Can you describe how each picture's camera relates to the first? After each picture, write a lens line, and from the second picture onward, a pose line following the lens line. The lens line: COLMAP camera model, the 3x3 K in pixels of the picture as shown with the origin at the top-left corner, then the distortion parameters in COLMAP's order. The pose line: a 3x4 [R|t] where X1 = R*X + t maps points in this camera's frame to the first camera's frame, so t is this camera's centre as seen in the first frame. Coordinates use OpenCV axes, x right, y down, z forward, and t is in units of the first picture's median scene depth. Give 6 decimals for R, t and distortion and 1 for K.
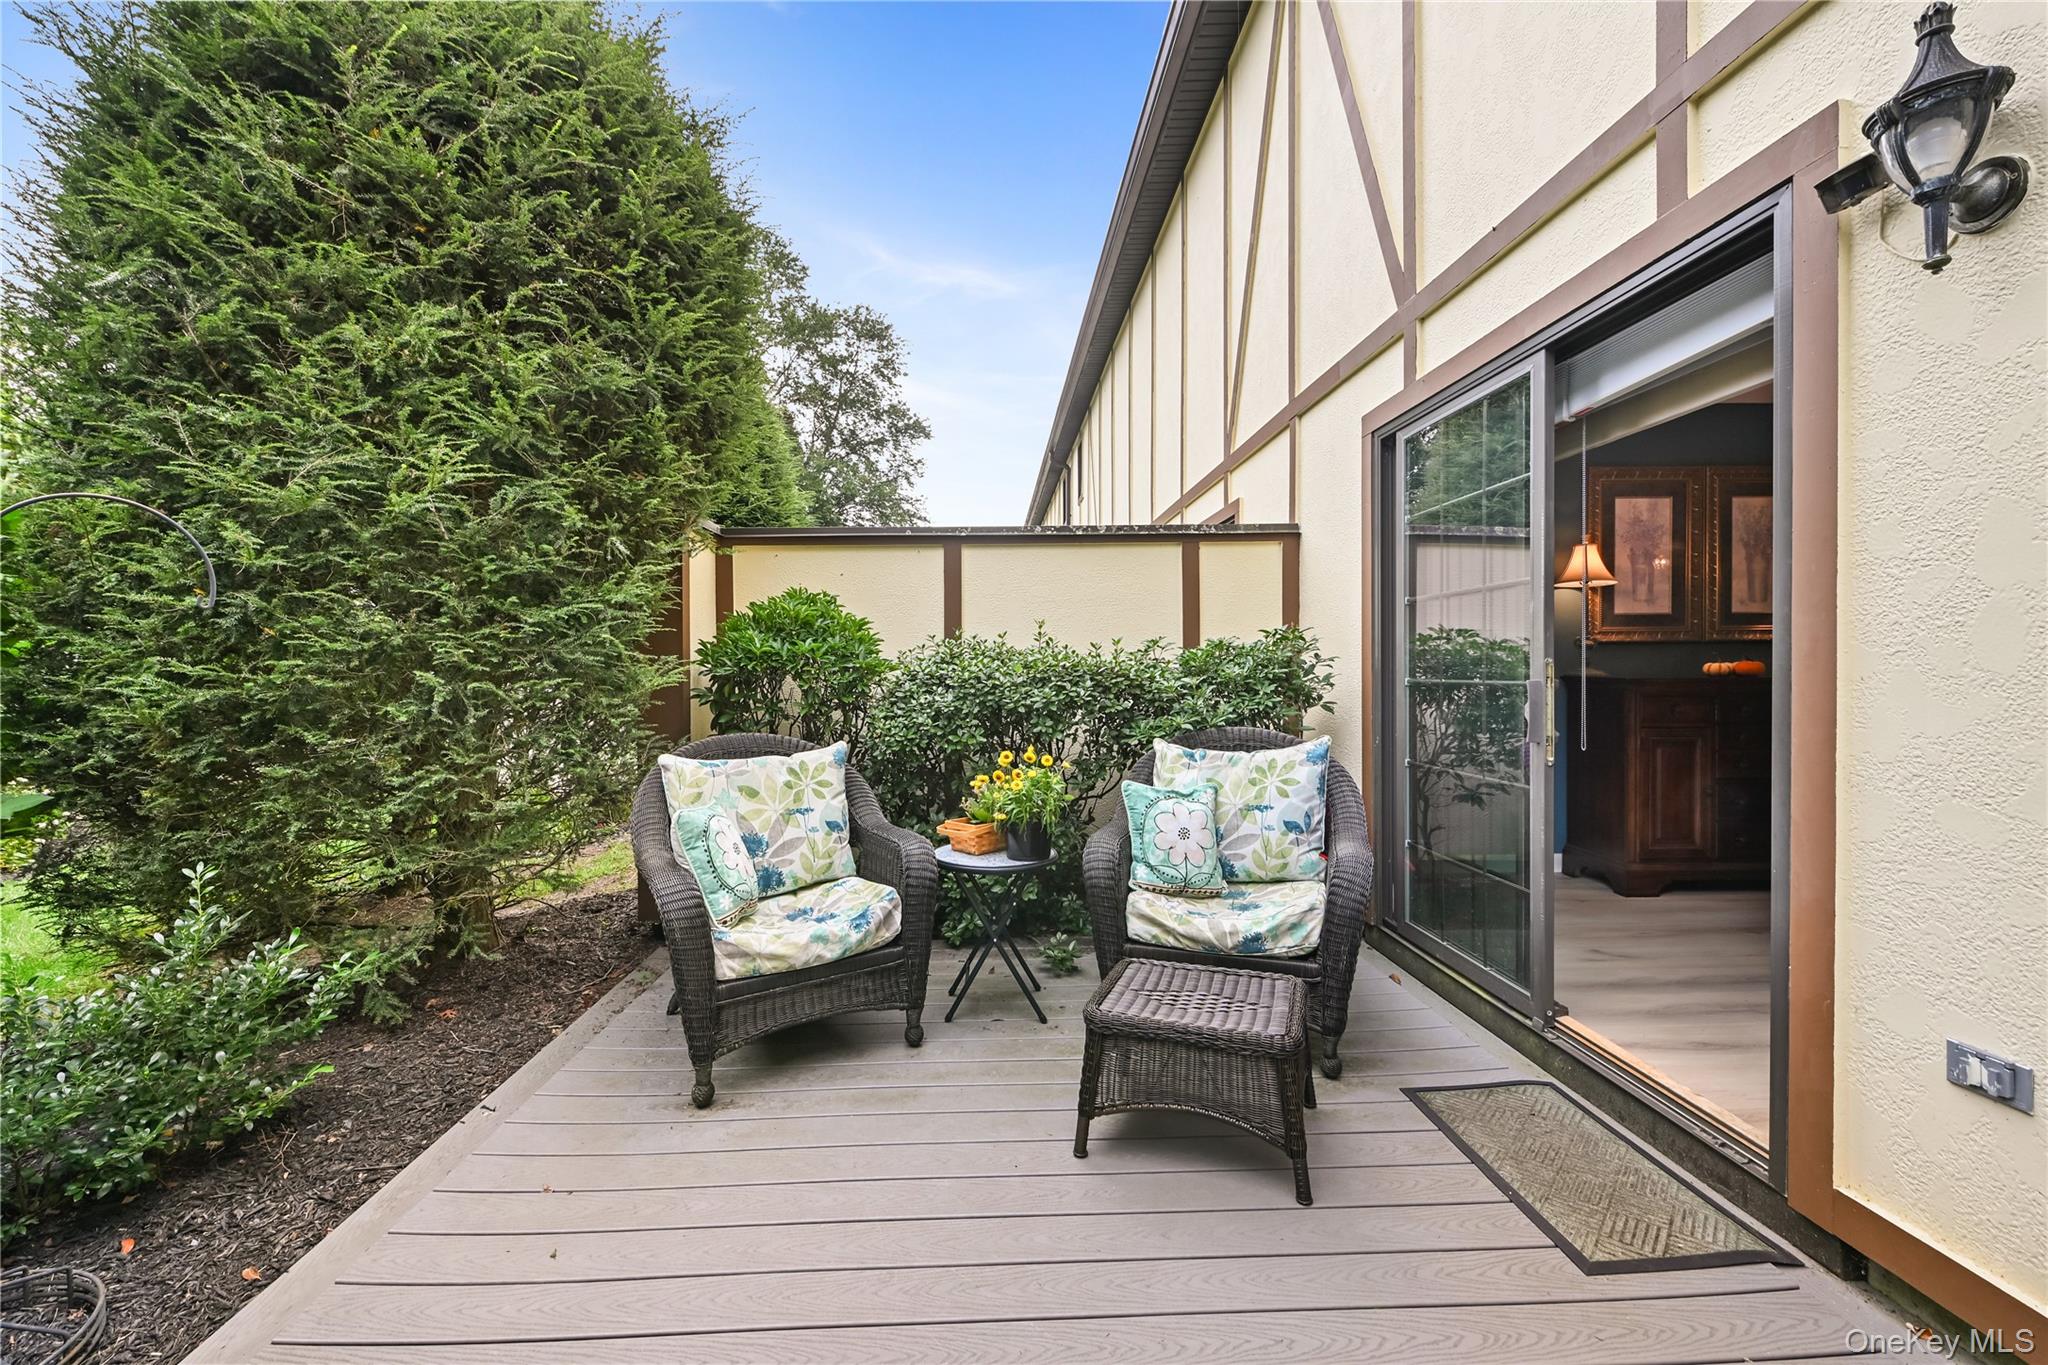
lens RADIAL K [[836.0, 0, 1011.1], [0, 836.0, 671.5], [0, 0, 1]] dist [0.002067, -0.000549]
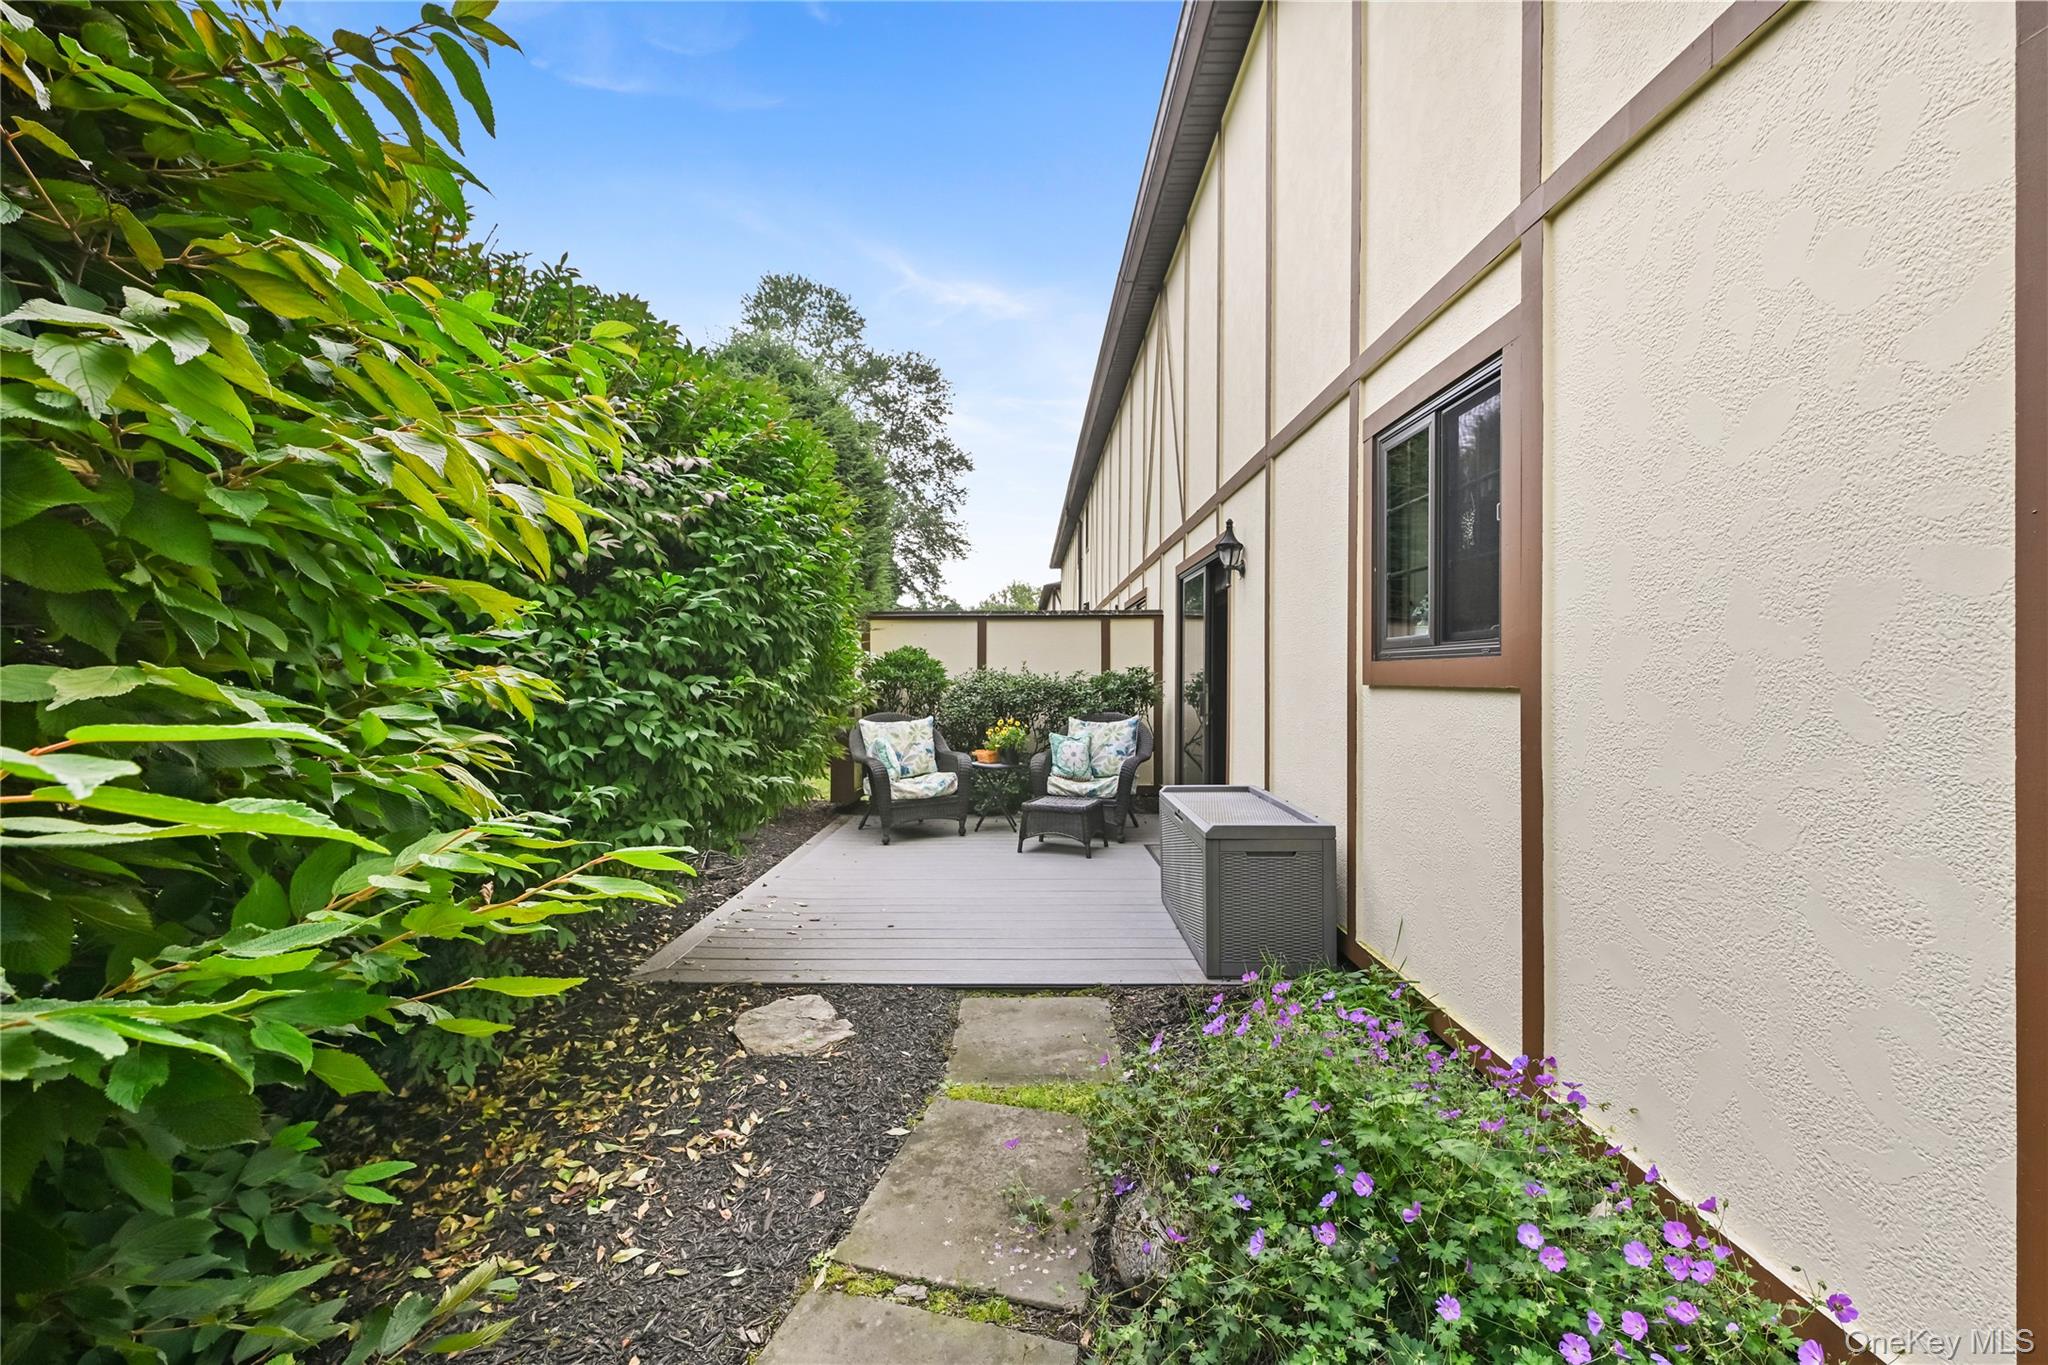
lens RADIAL K [[836.0, 0, 1011.1], [0, 836.0, 671.5], [0, 0, 1]] dist [0.002067, -0.000549]
pose [[0.998833, 0.008498, -0.047545, 0.098966], [-0.009003, 0.999905, -0.010428, -0.013798], [0.047452, 0.010844, 0.998815, -1.022183]]
